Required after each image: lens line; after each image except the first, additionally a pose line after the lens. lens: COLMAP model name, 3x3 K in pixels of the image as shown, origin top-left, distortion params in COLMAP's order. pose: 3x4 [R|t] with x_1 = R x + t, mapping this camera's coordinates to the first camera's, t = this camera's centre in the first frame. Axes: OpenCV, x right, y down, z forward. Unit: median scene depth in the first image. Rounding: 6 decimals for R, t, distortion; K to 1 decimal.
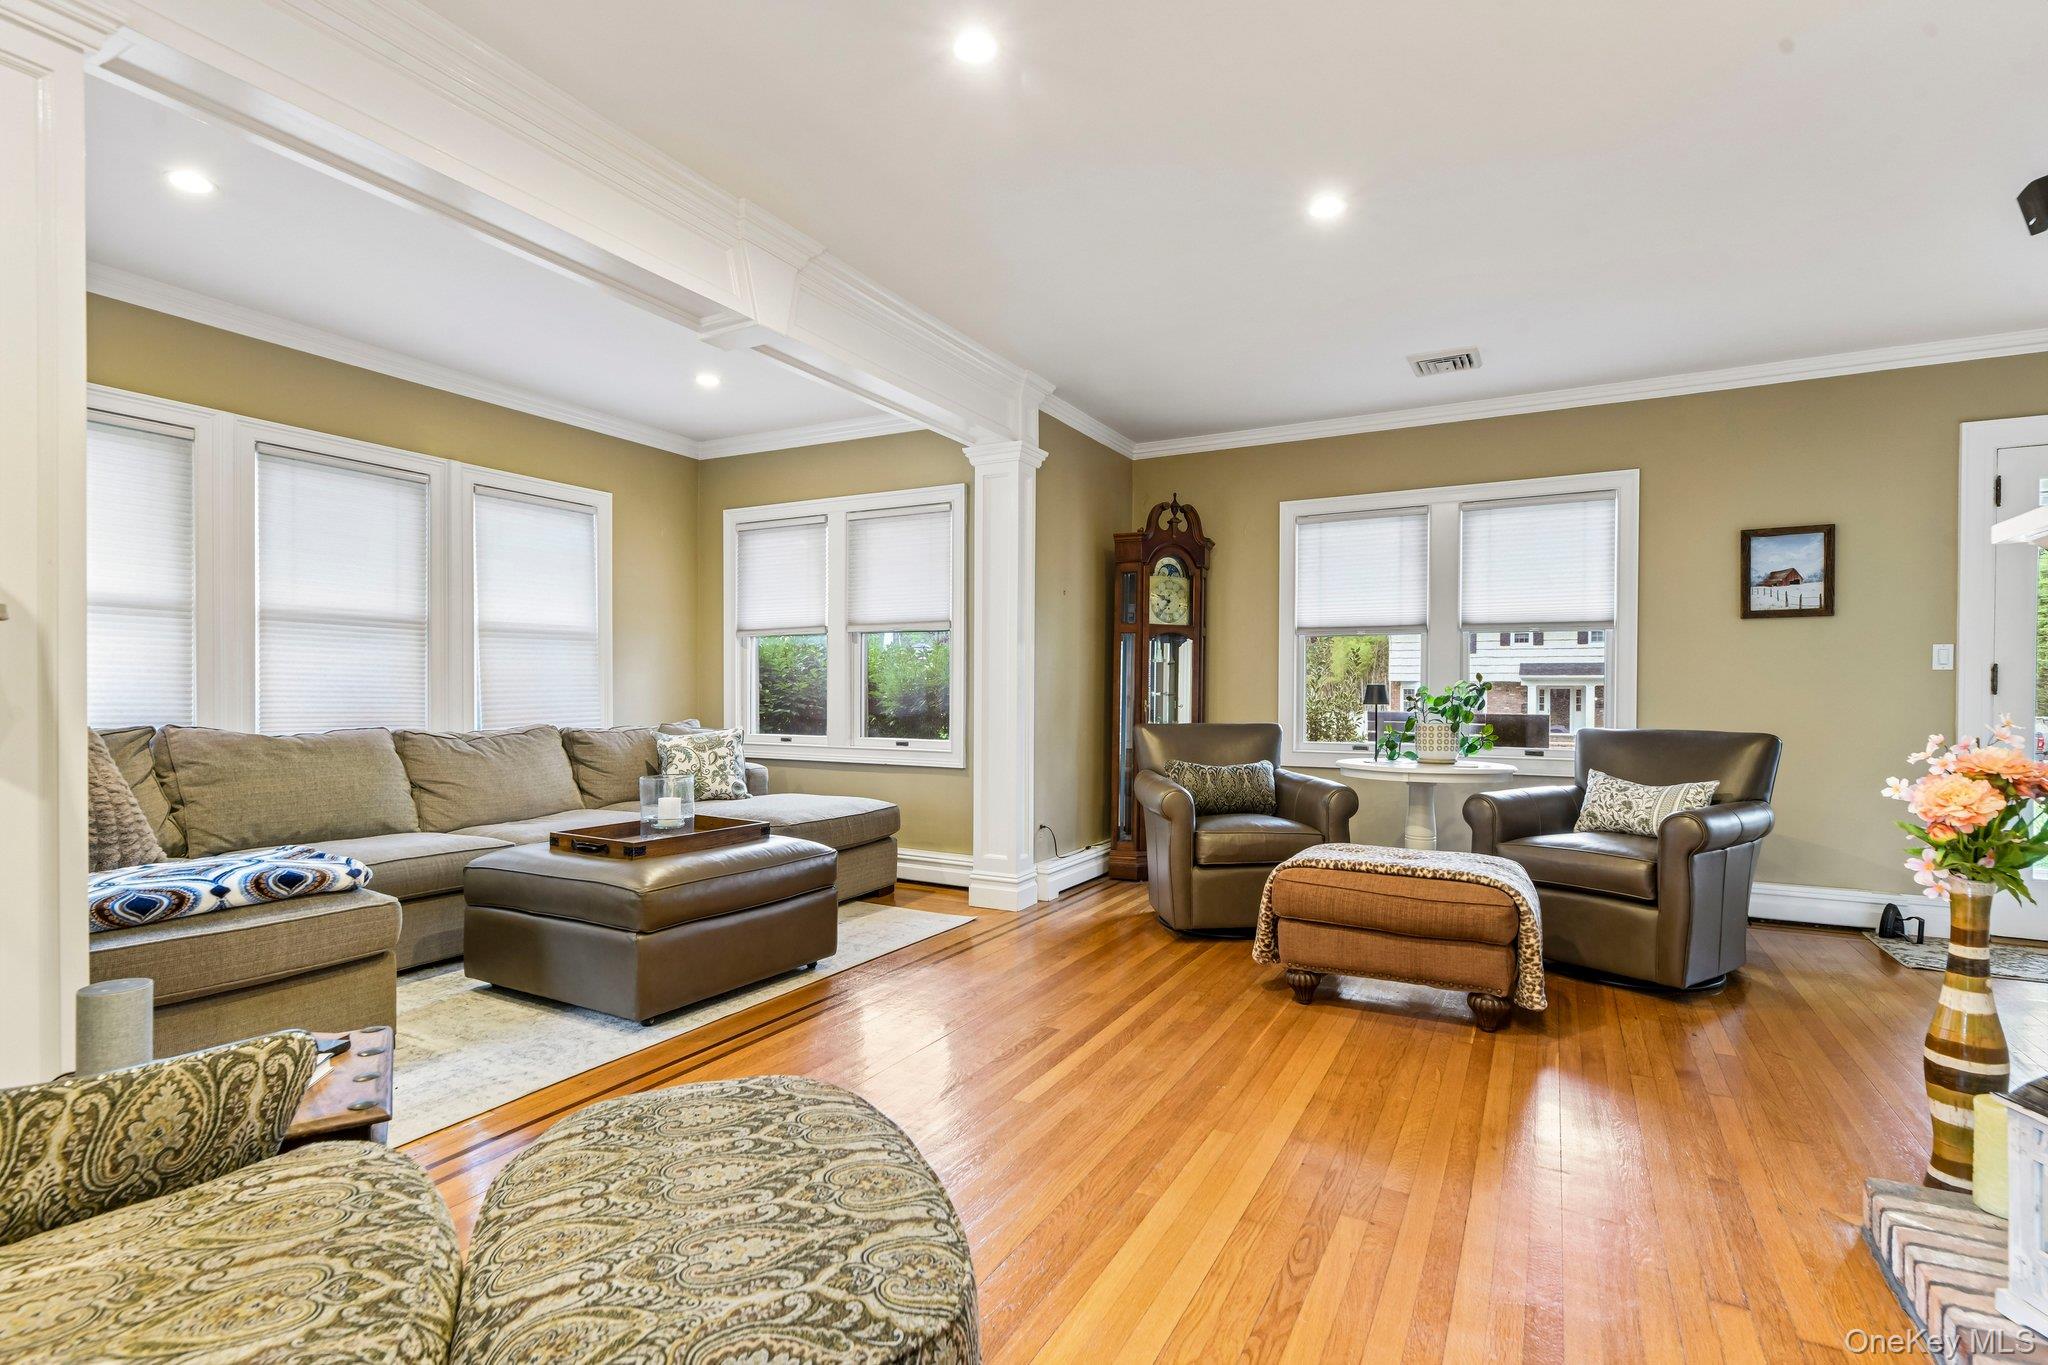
lens RADIAL K [[990.4, 0, 1035.0], [0, 990.4, 700.6], [0, 0, 1]] dist [0.003666, 0.000375]
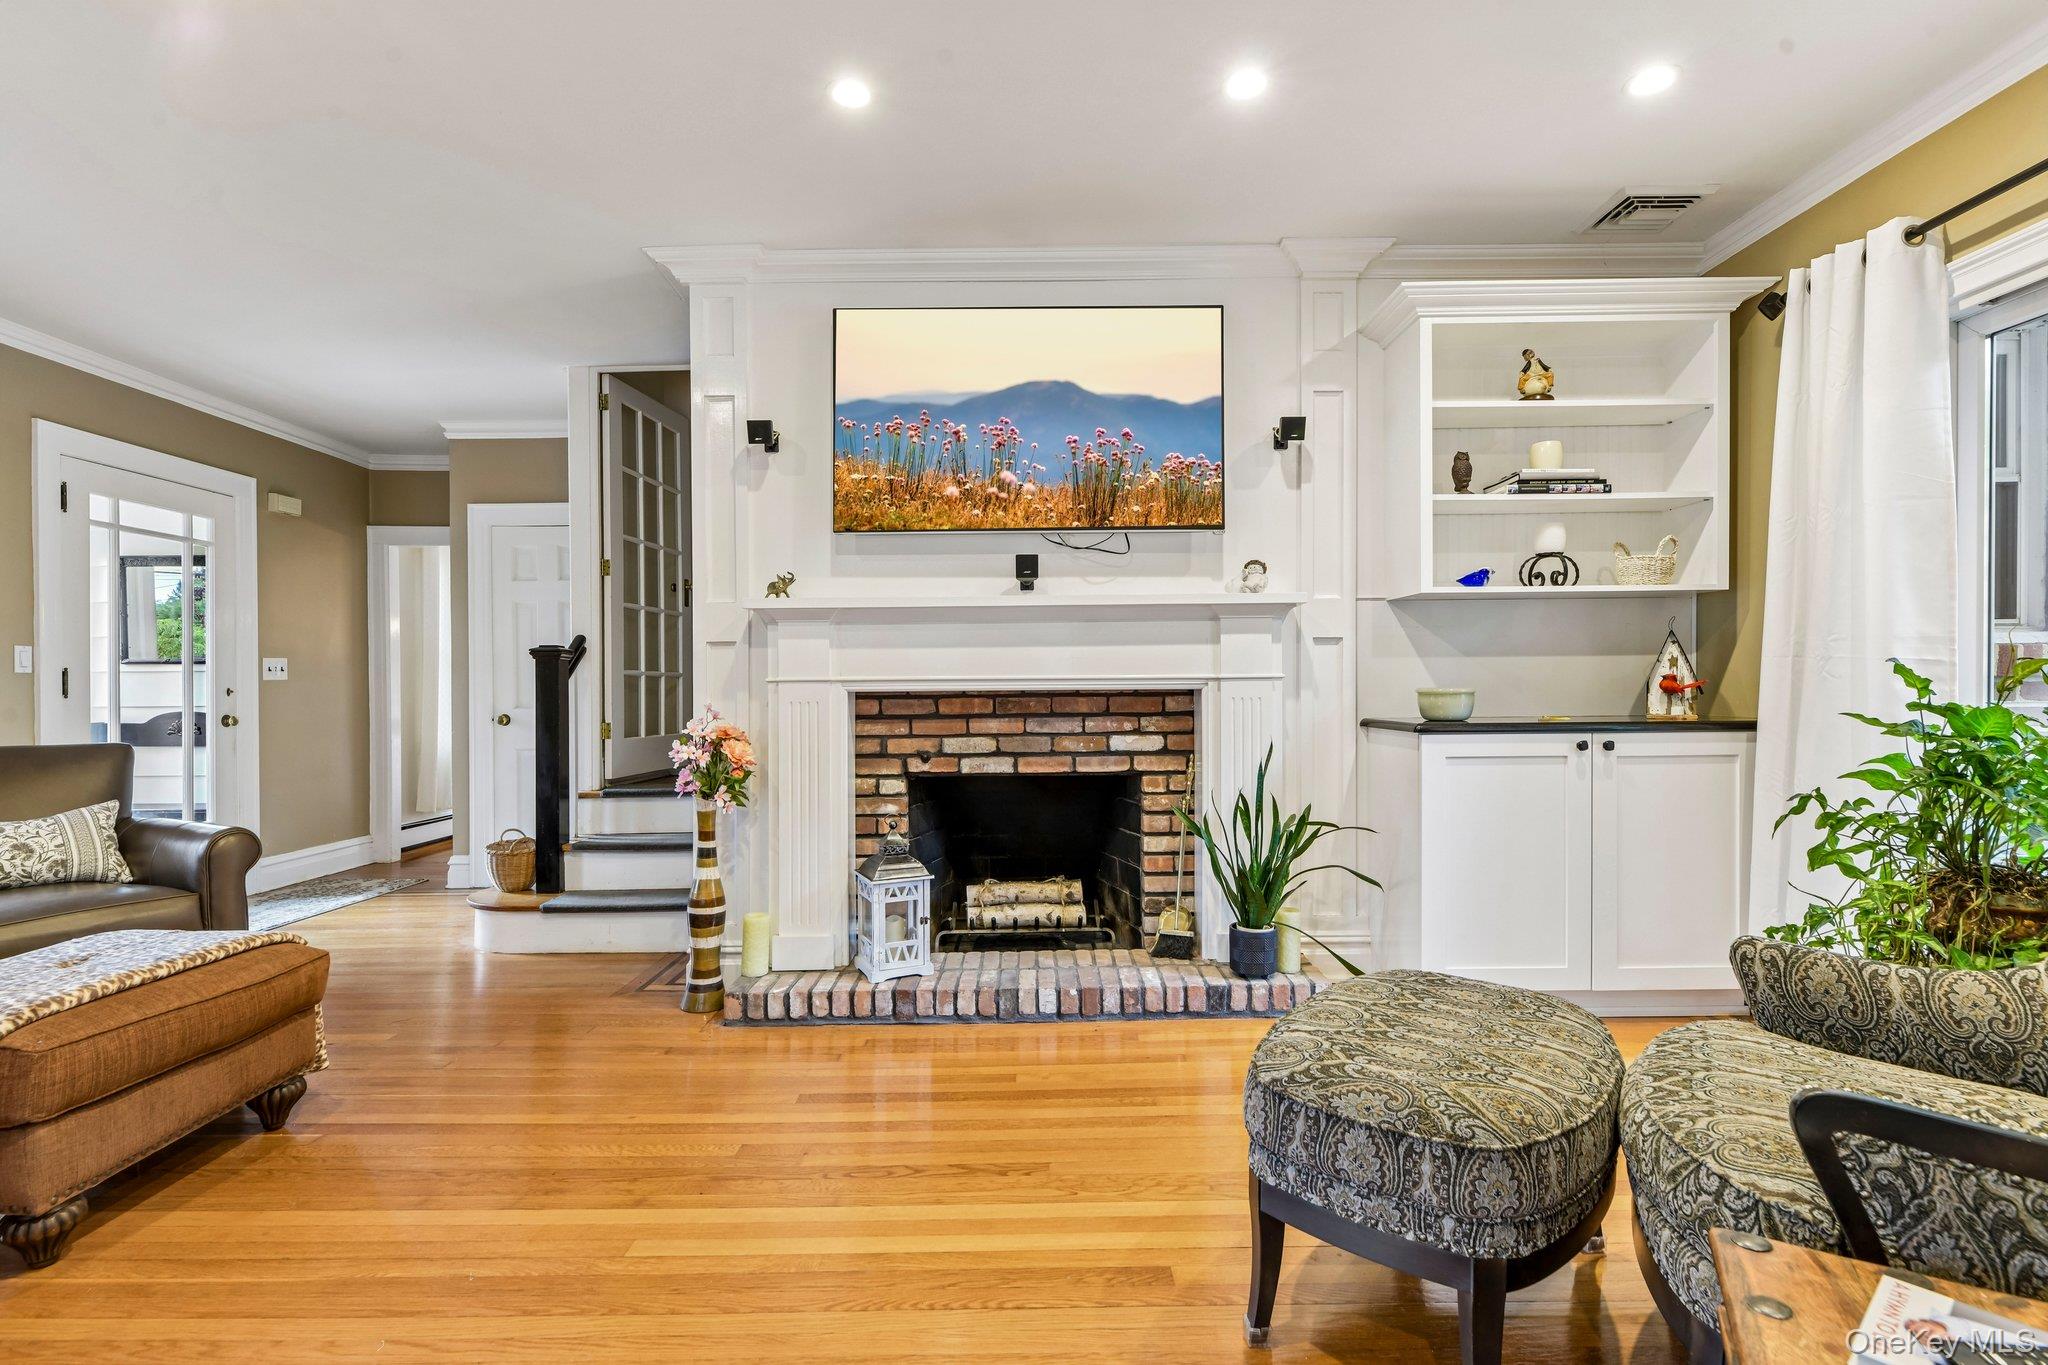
lens RADIAL K [[960.5, 0, 1018.1], [0, 960.5, 707.6], [0, 0, 1]] dist [0.003843, -0.001164]
pose [[-0.464515, -0.015992, 0.885421, -0.327209], [0.016107, 0.999519, 0.026503, -0.006584], [-0.885419, 0.026572, -0.464034, 0.562474]]
